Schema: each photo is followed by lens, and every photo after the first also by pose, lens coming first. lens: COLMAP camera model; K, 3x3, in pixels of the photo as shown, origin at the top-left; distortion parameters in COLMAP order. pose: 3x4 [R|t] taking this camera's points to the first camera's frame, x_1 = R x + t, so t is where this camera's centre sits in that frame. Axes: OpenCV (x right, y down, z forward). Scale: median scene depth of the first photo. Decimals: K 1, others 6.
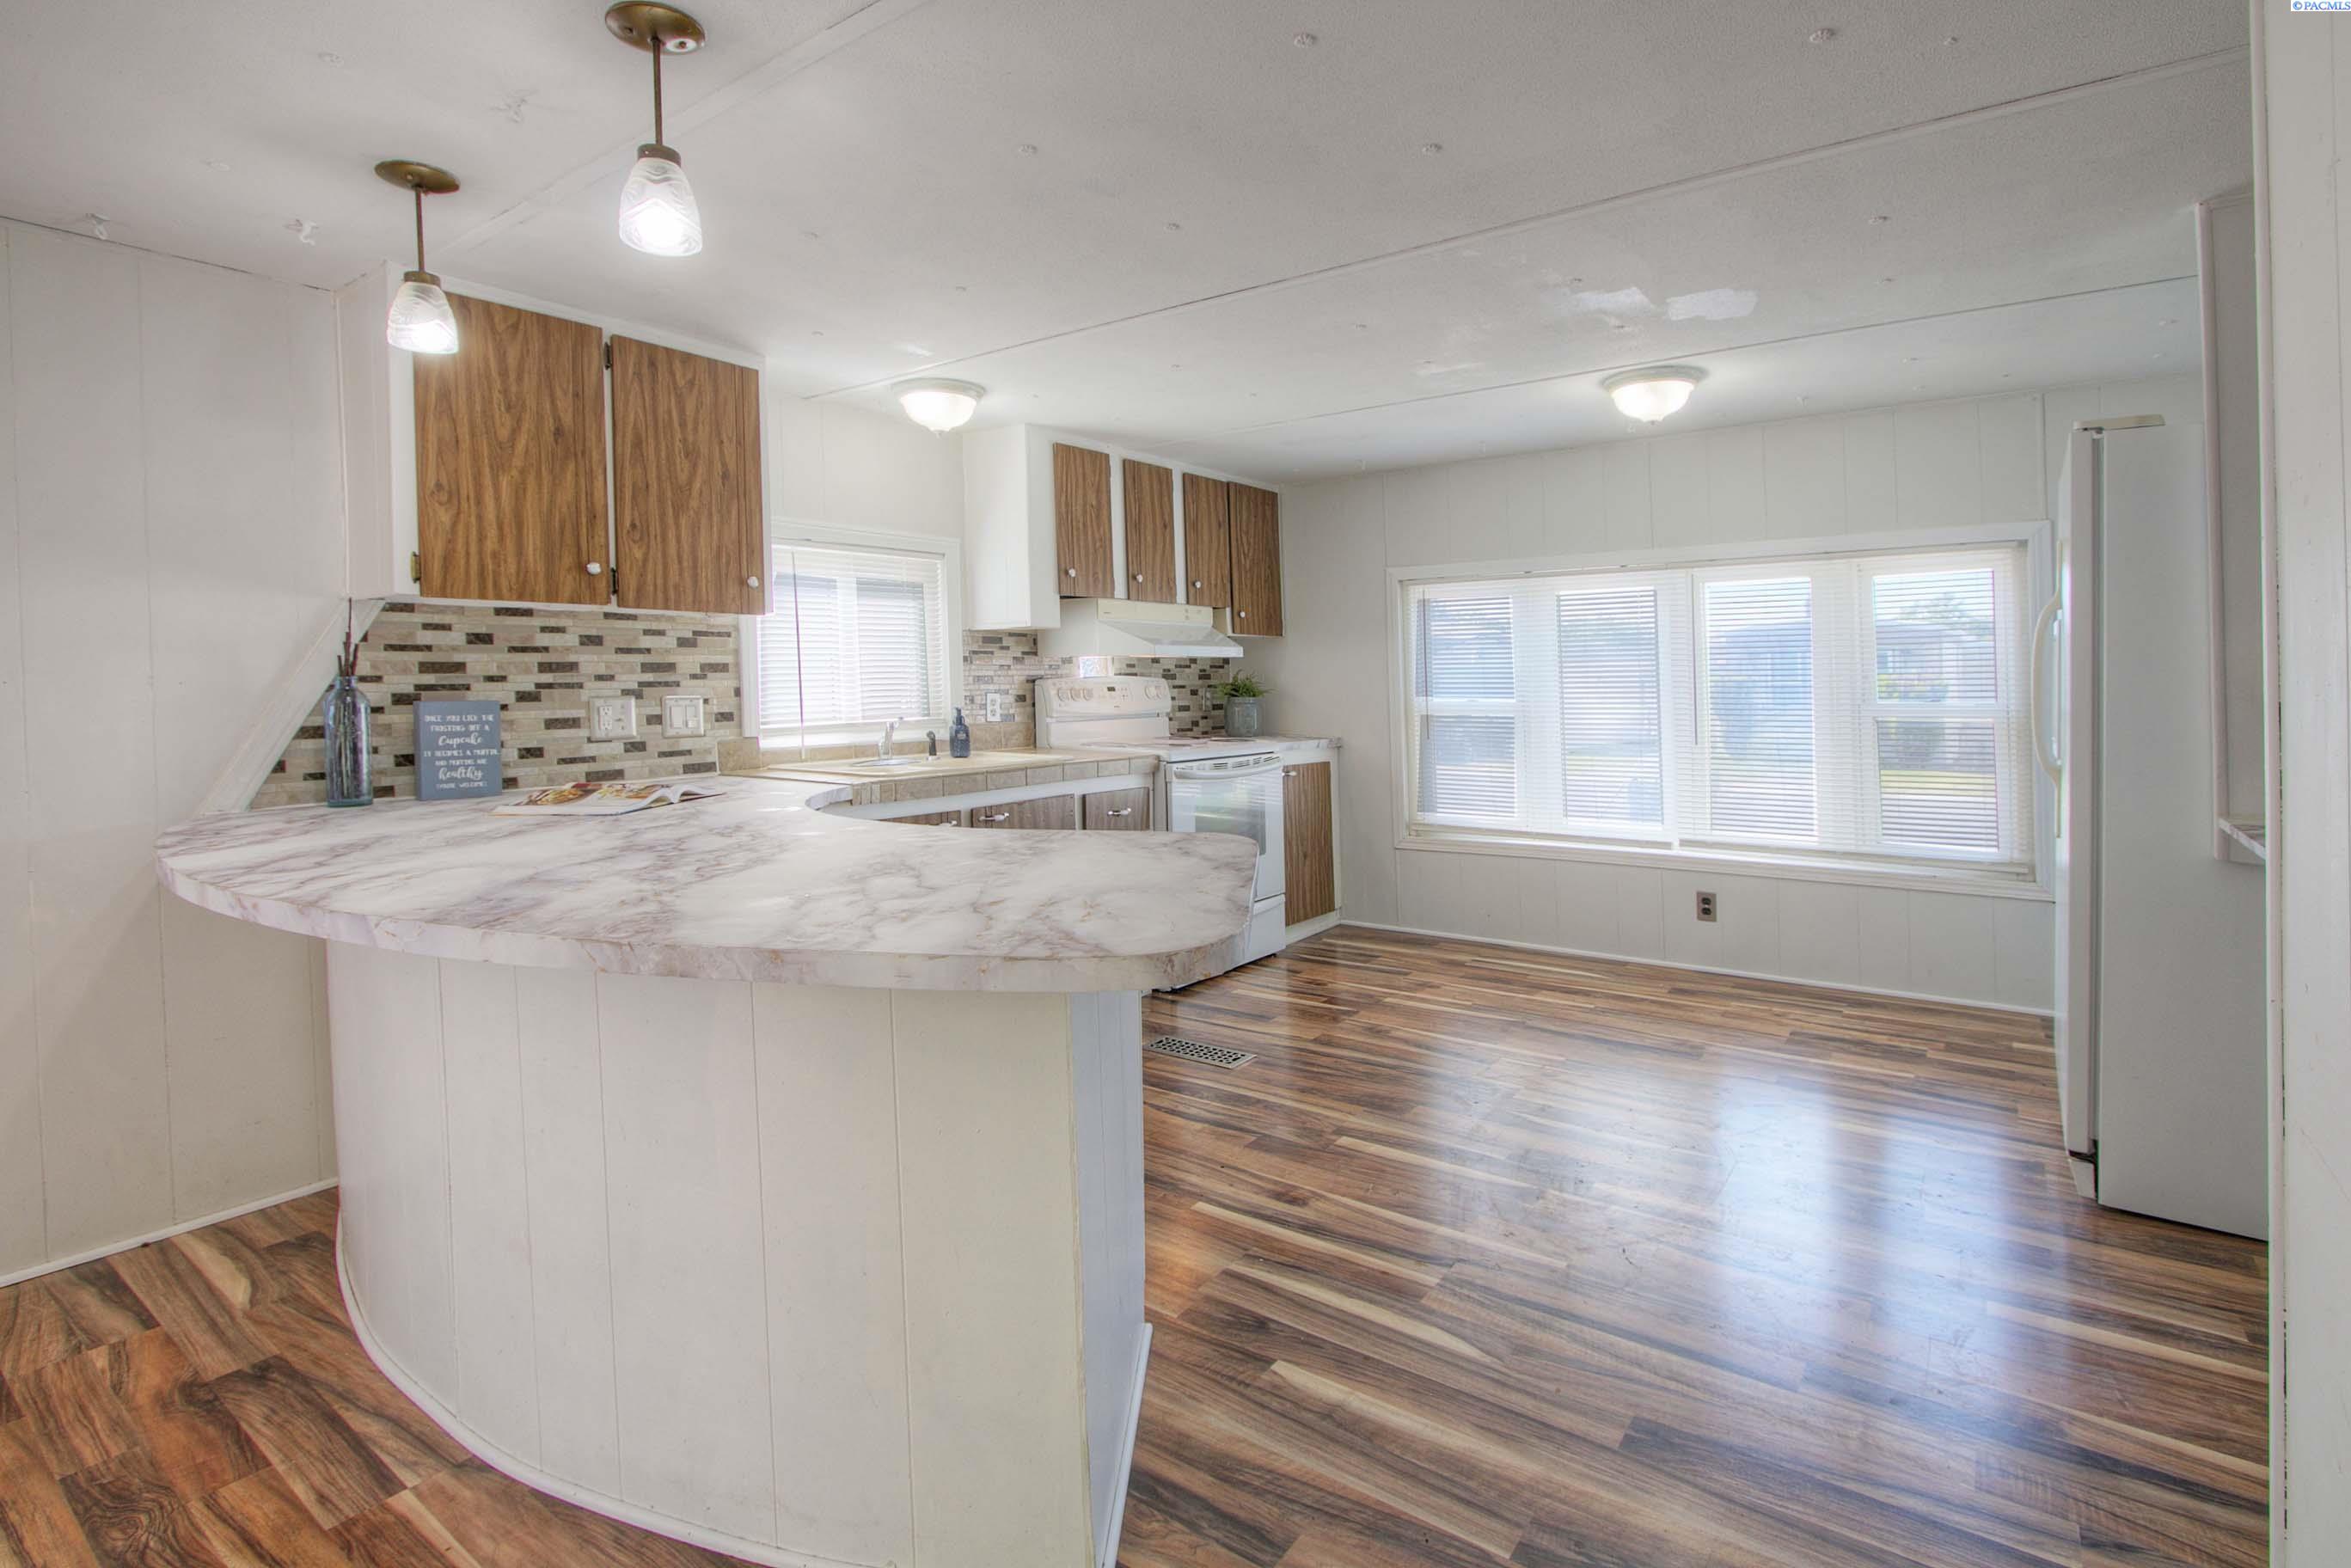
lens RADIAL K [[1131.7, 0, 1171.1], [0, 1131.7, 728.3], [0, 0, 1]] dist [-0.015773, 0.000908]
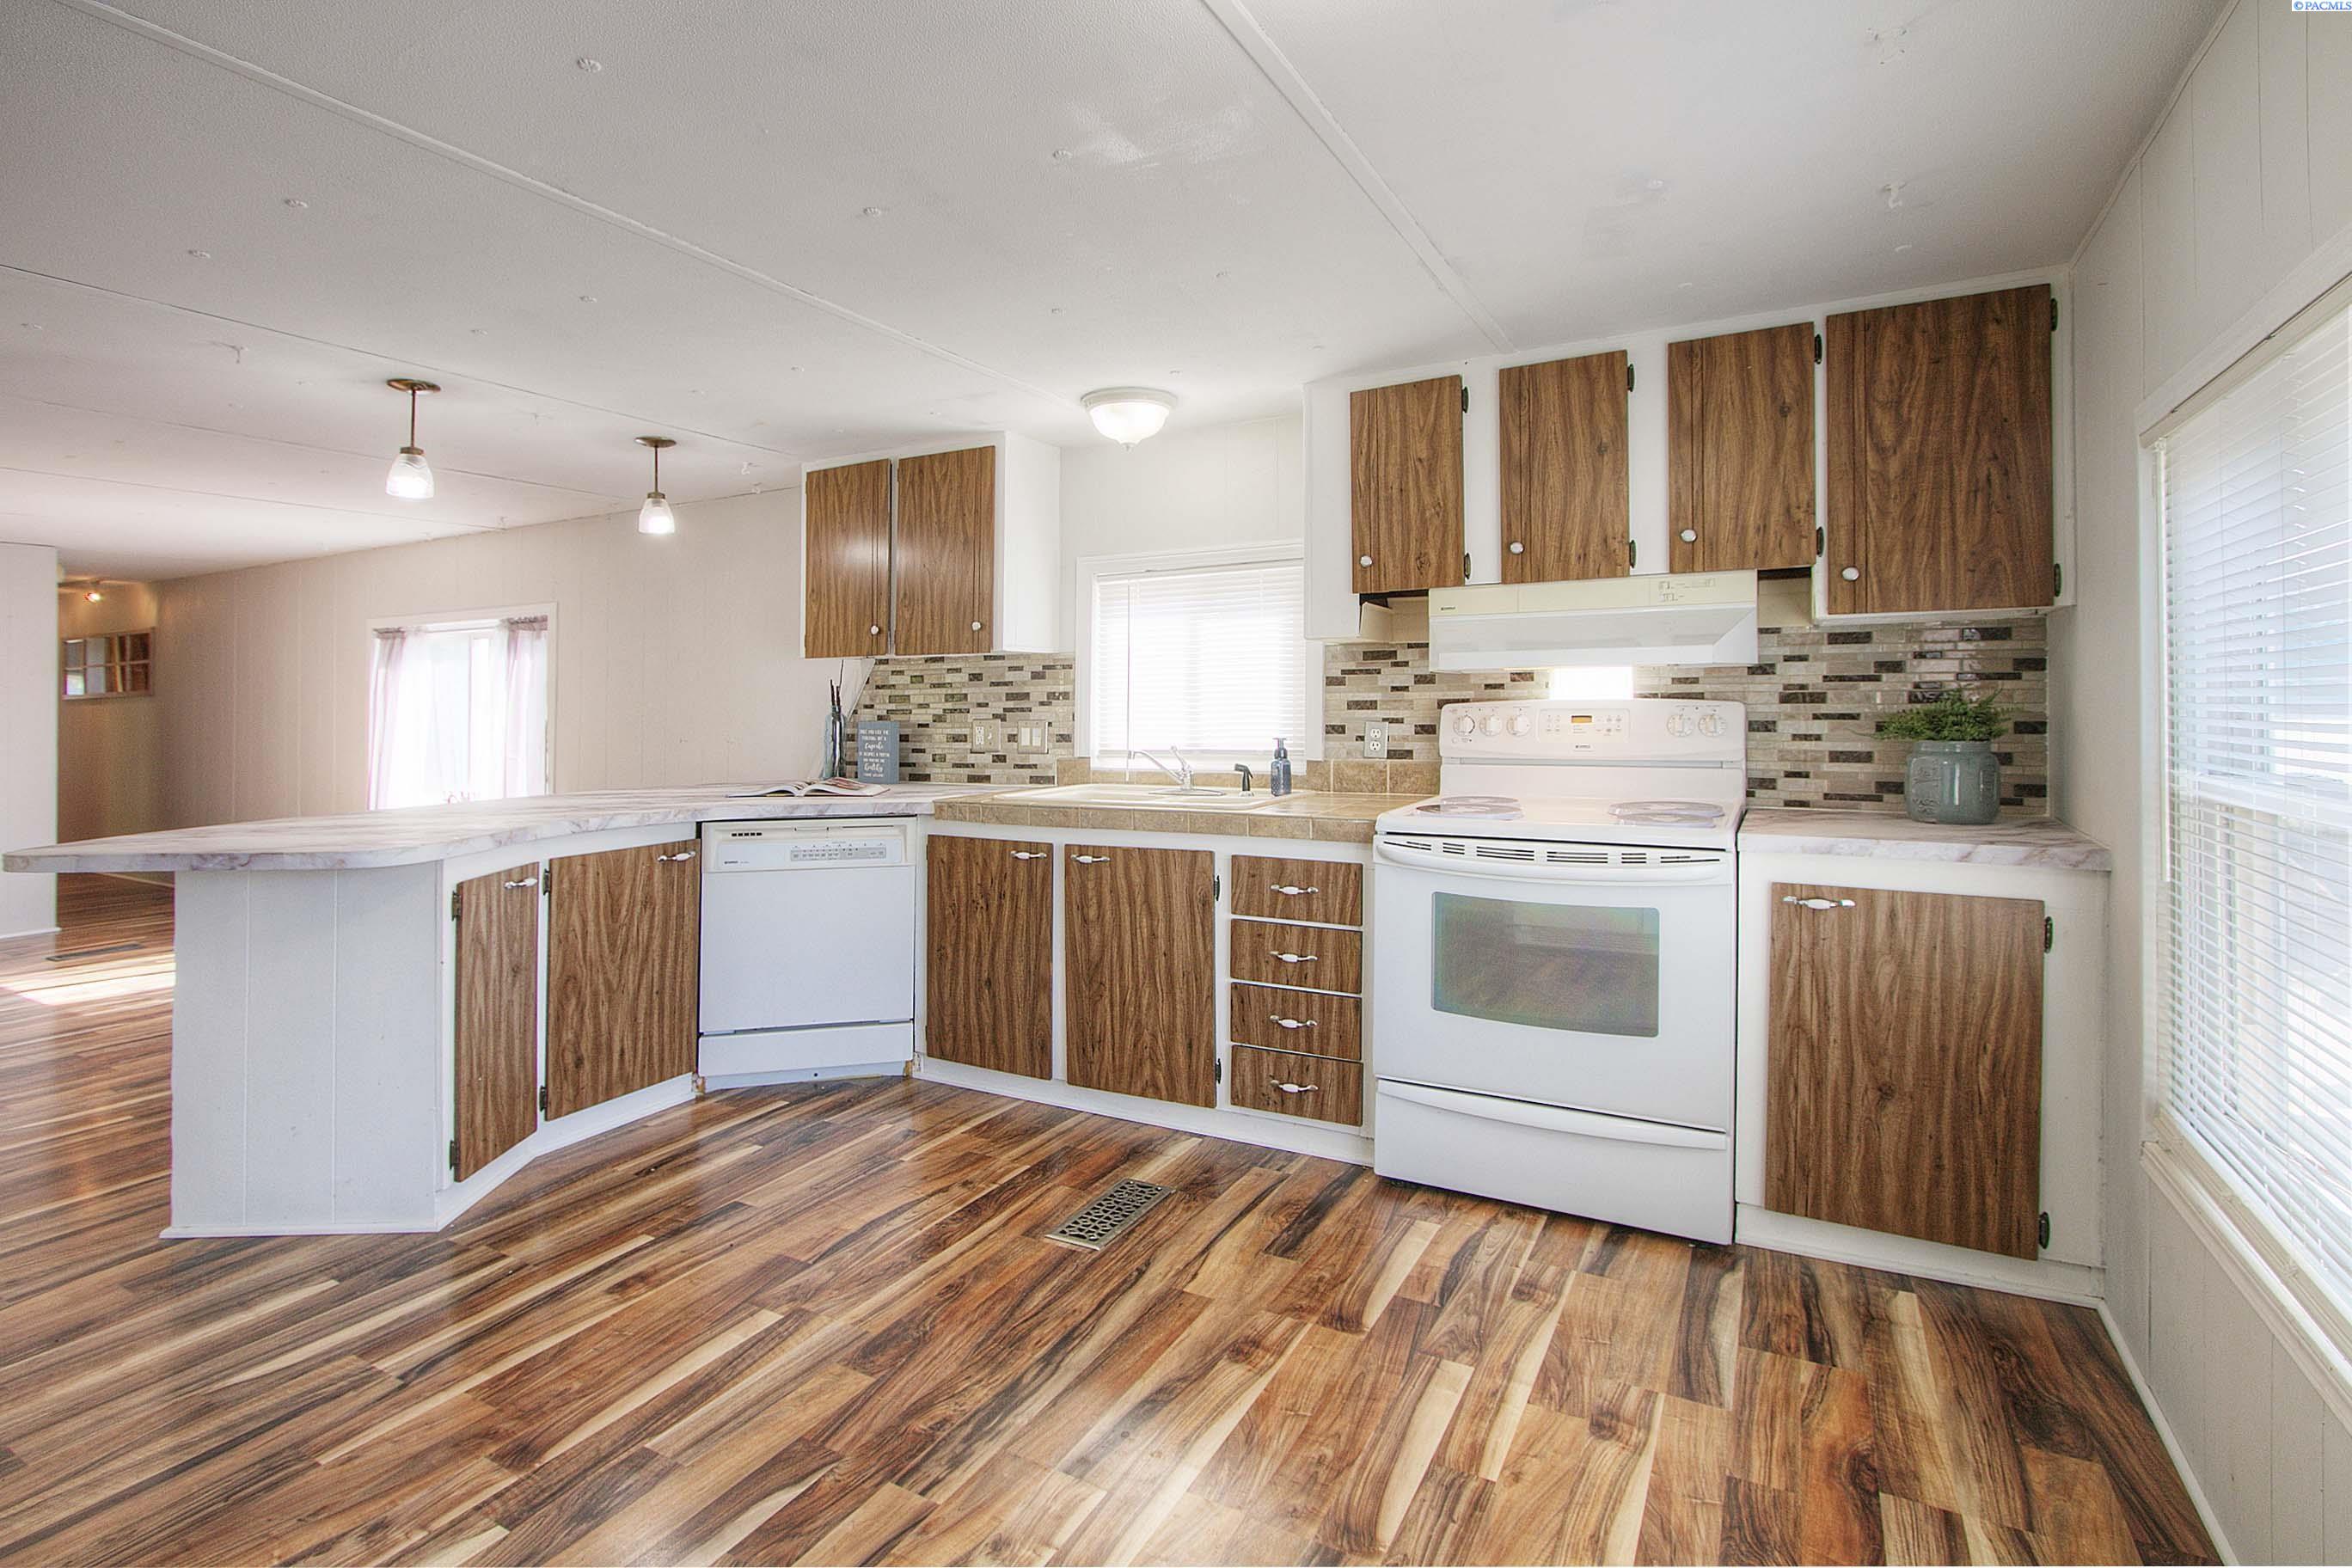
lens RADIAL K [[1132.1, 0, 1171.6], [0, 1132.1, 728.3], [0, 0, 1]] dist [-0.015773, 0.000908]
pose [[0.130111, 0.026689, -0.991140, 0.819309], [-0.033717, 0.999179, 0.022480, -0.053149], [0.990926, 0.030494, 0.130904, 1.012936]]
